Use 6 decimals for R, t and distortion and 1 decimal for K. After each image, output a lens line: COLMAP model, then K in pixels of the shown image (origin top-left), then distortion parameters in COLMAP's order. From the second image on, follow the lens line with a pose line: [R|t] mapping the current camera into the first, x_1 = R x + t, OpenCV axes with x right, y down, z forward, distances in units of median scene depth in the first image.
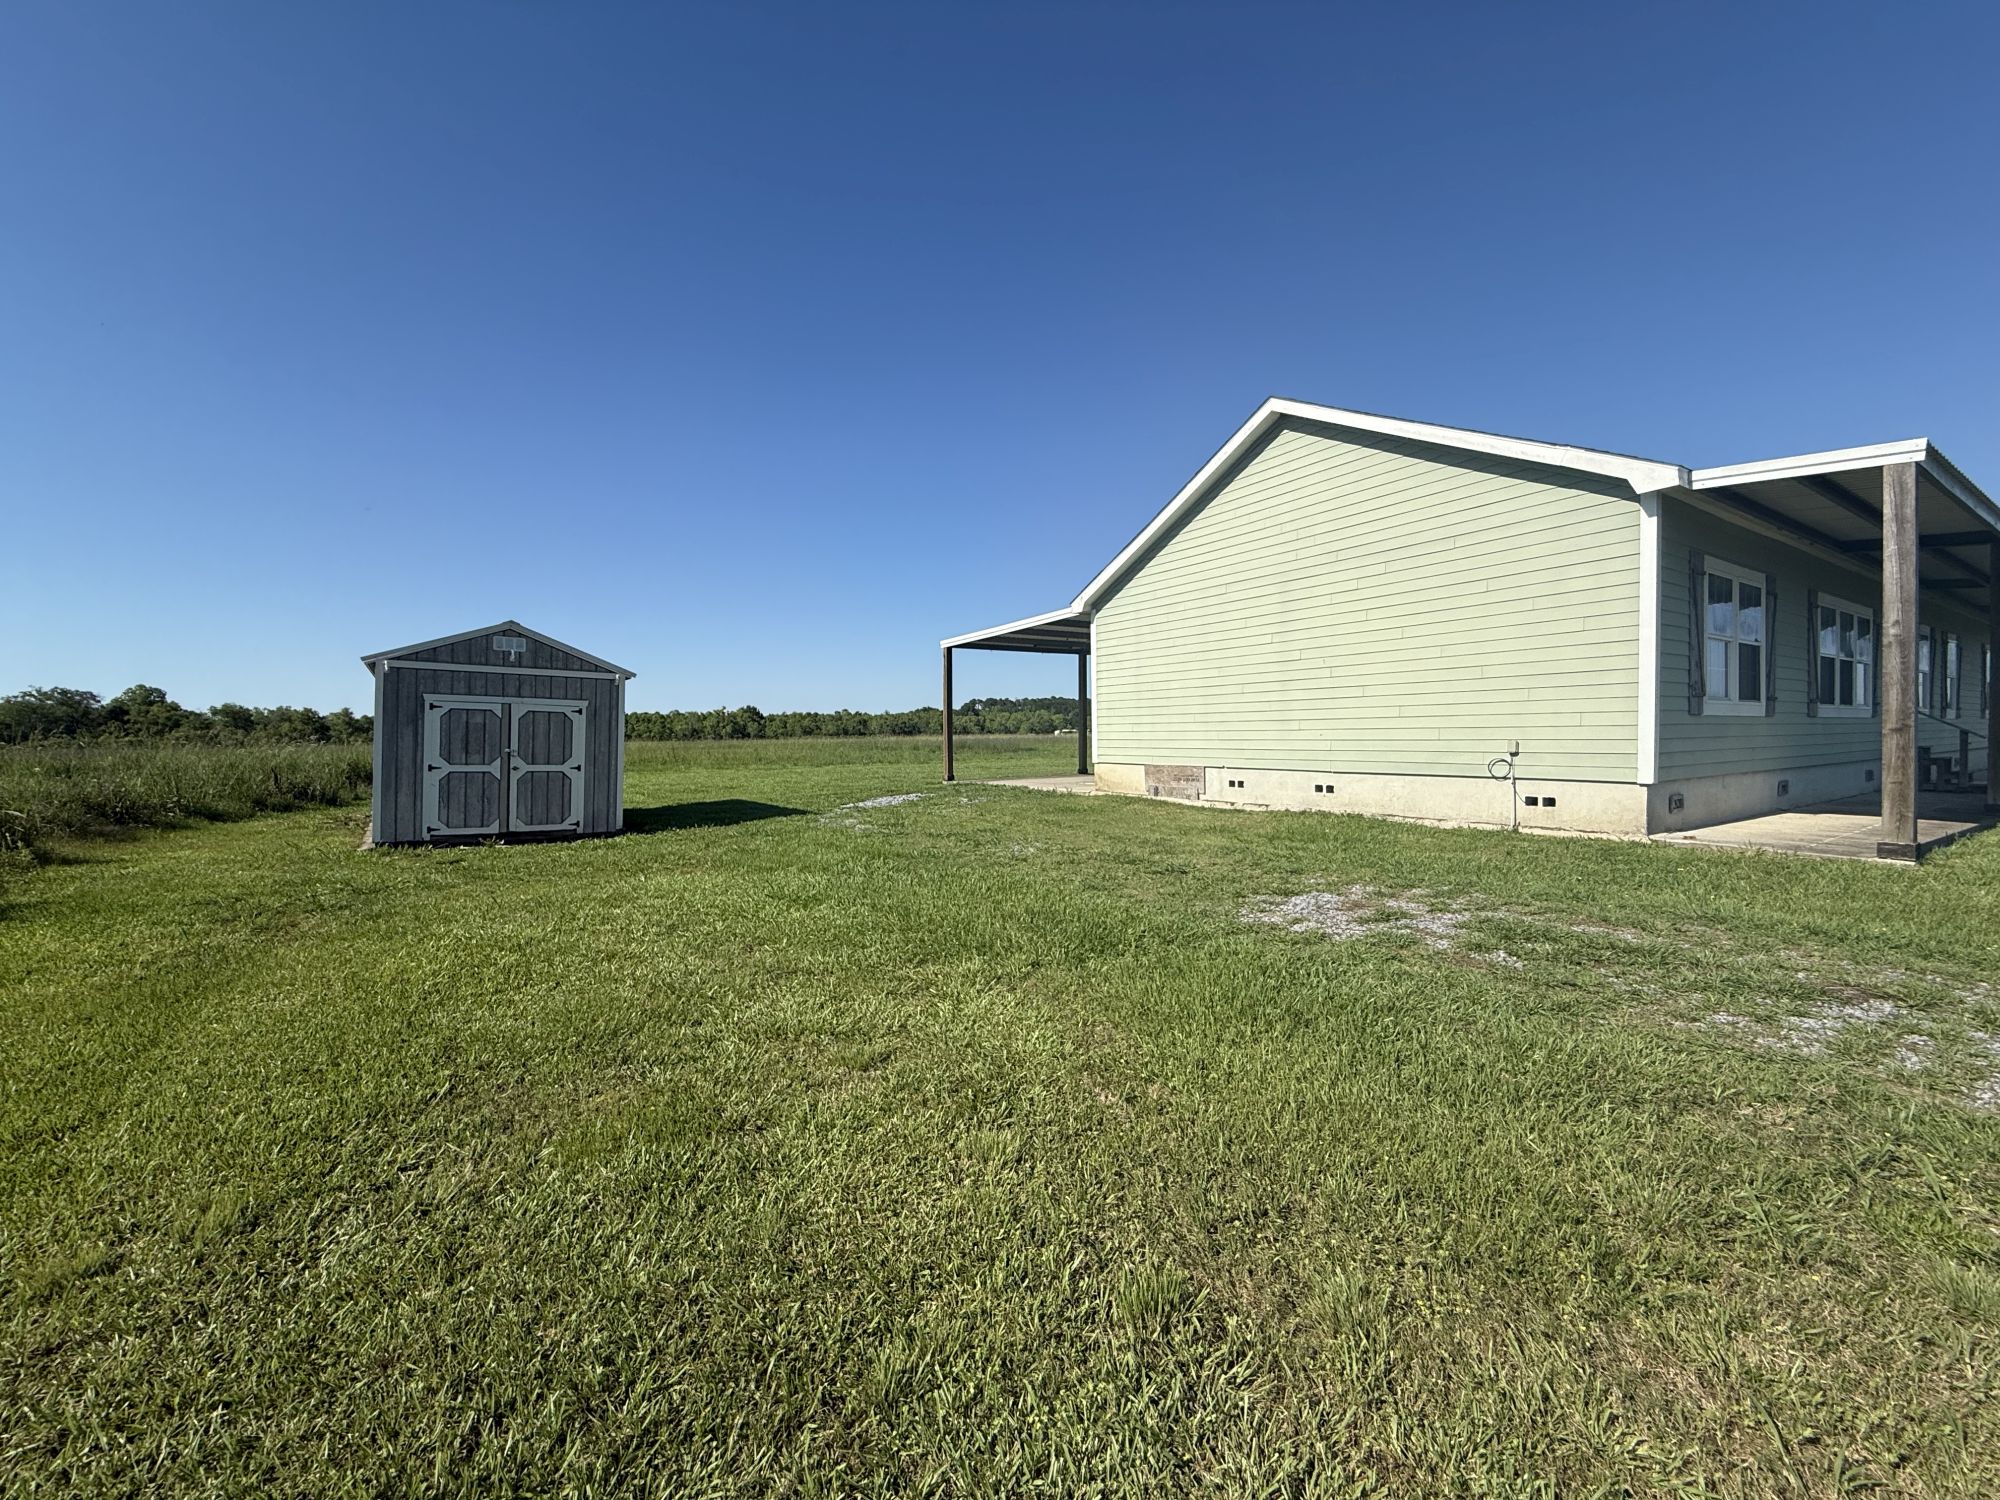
lens RADIAL K [[803.9, 0, 1007.9], [0, 803.9, 746.5], [0, 0, 1]] dist [-0.003833, -0.000315]
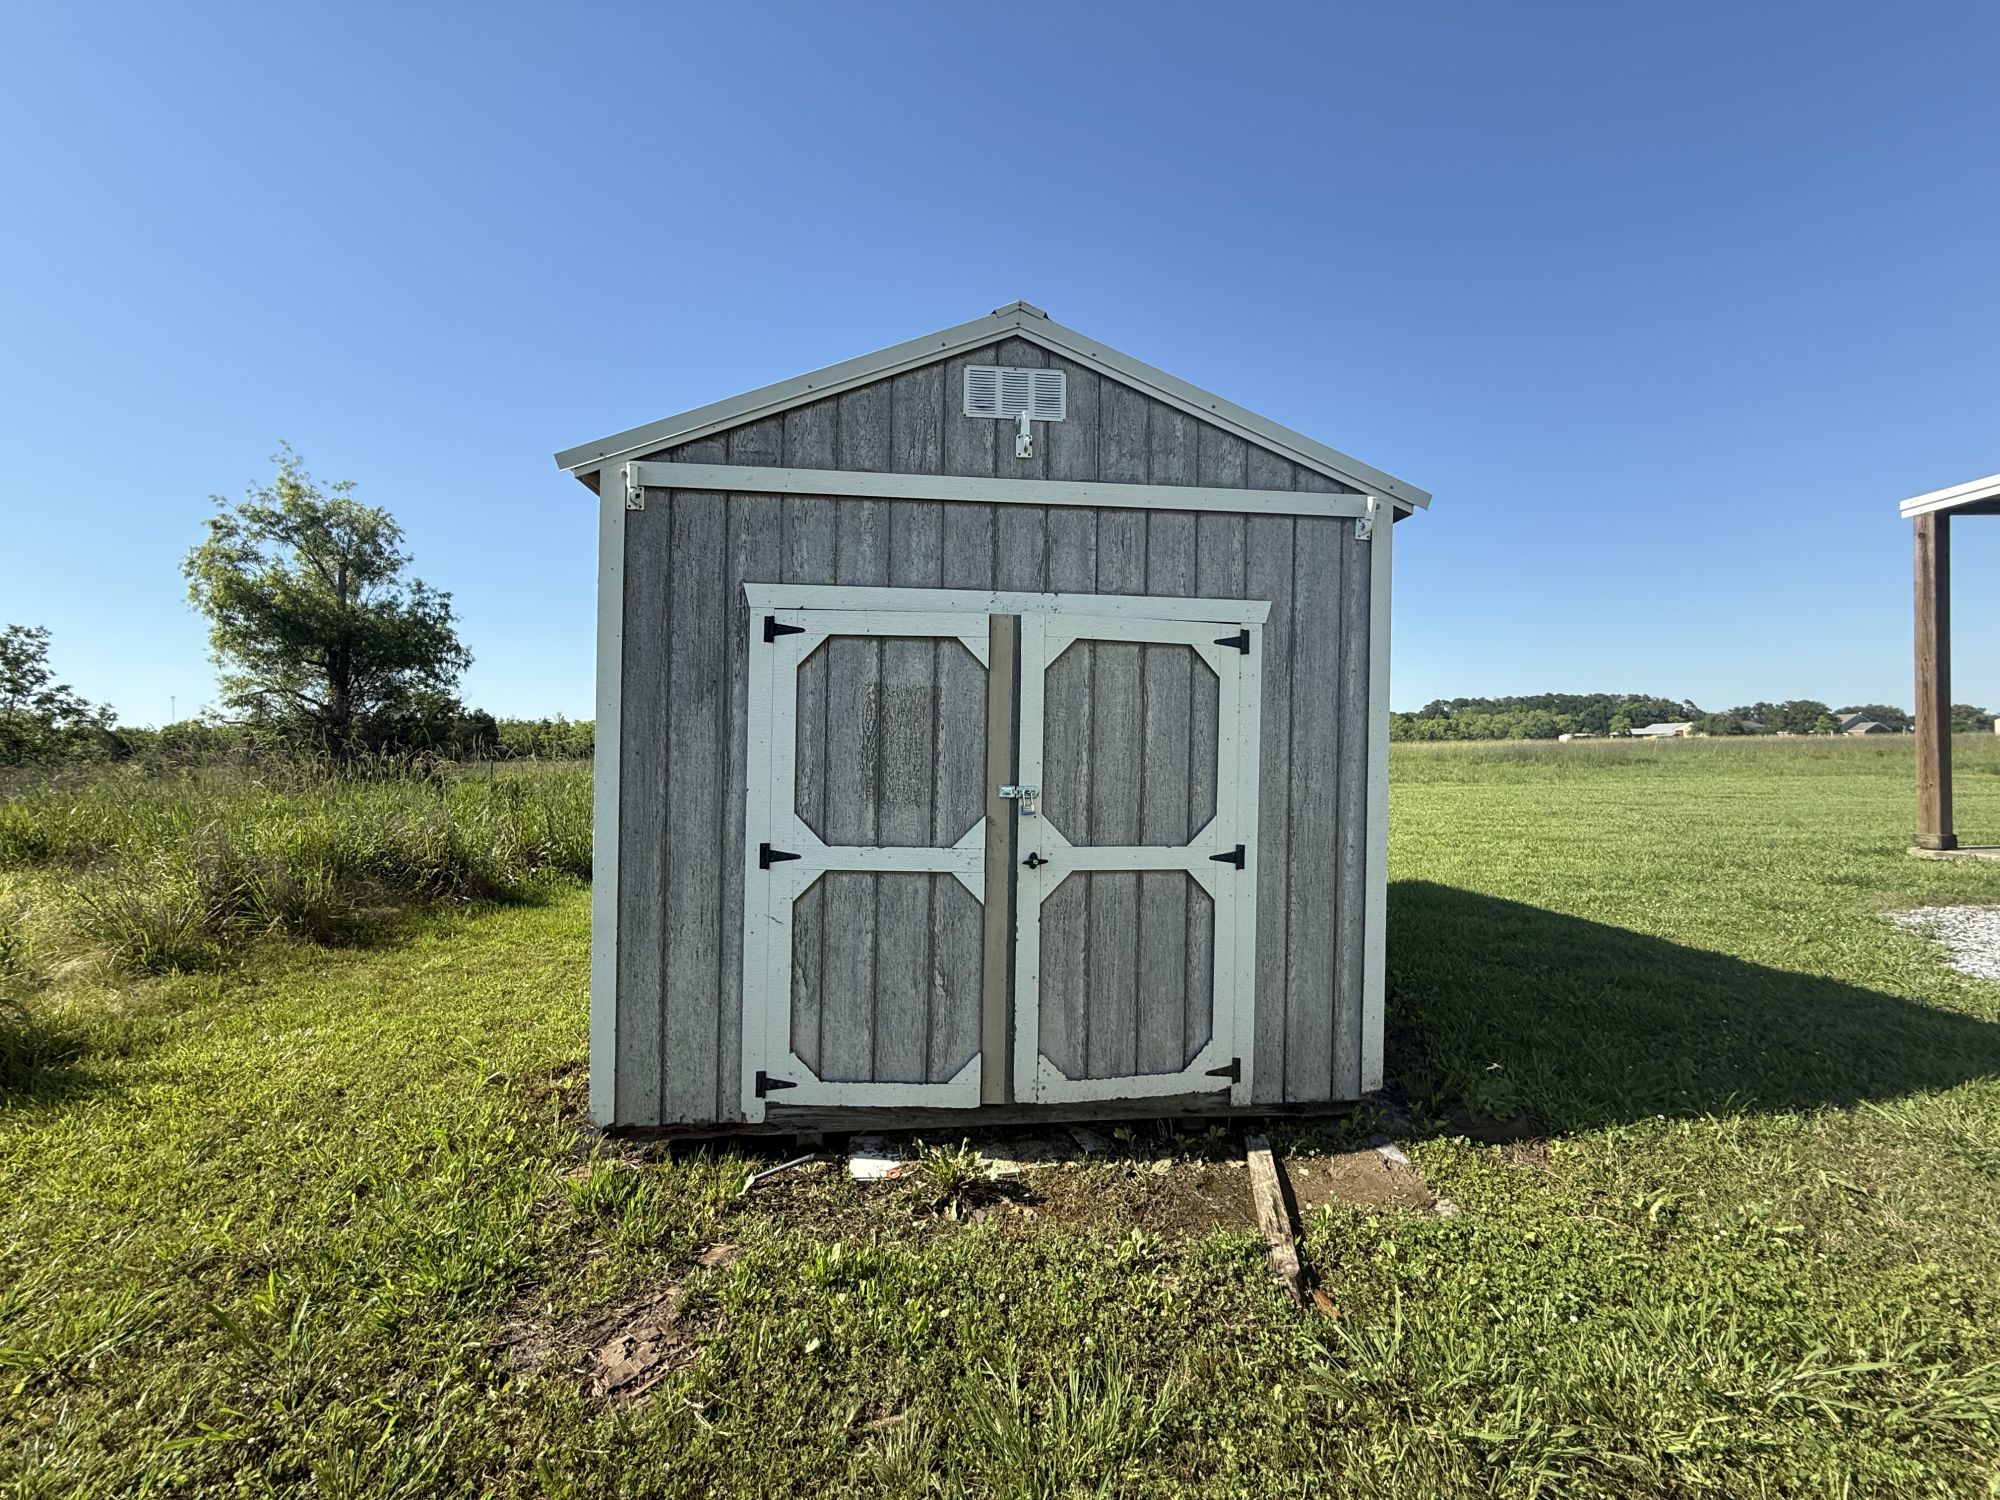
lens RADIAL K [[803.9, 0, 1003.8], [0, 803.9, 746.7], [0, 0, 1]] dist [-0.003833, -0.000315]
pose [[0.862910, -0.003985, -0.505342, -0.472631], [-0.000768, 0.999957, -0.009197, -0.007001], [0.505357, 0.008324, 0.862870, 0.741996]]
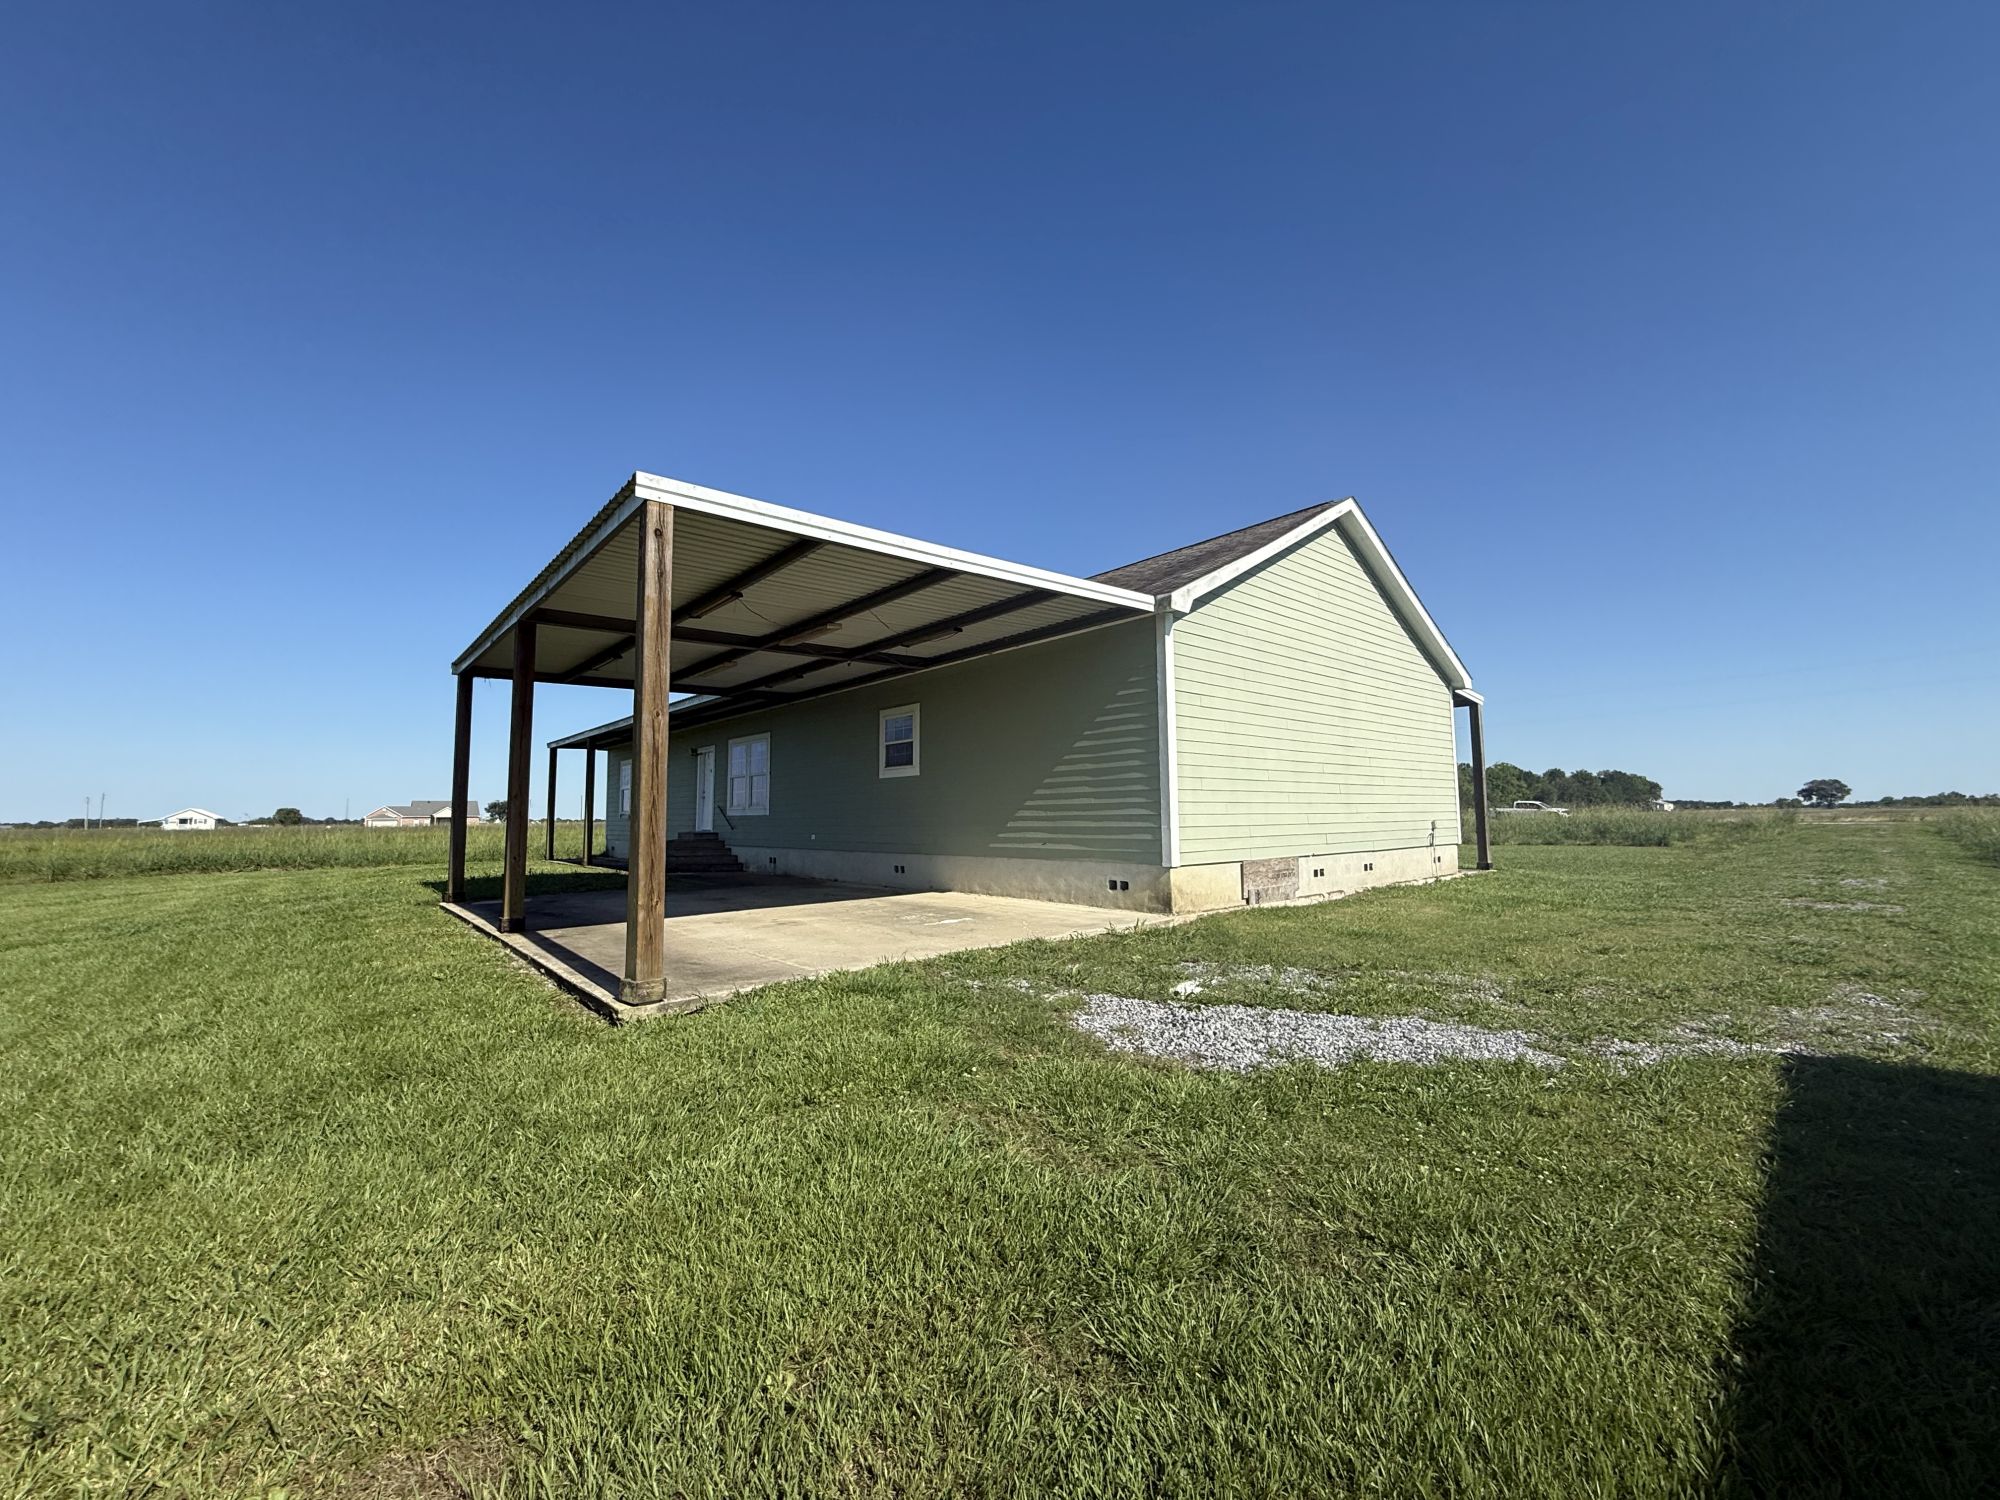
lens RADIAL K [[803.9, 0, 1007.1], [0, 803.9, 748.5], [0, 0, 1]] dist [-0.003833, -0.000315]
pose [[-0.143375, 0.093239, 0.985267, -0.943150], [0.024132, 0.995586, -0.090703, -0.031693], [-0.989374, 0.010772, -0.144992, 2.446819]]
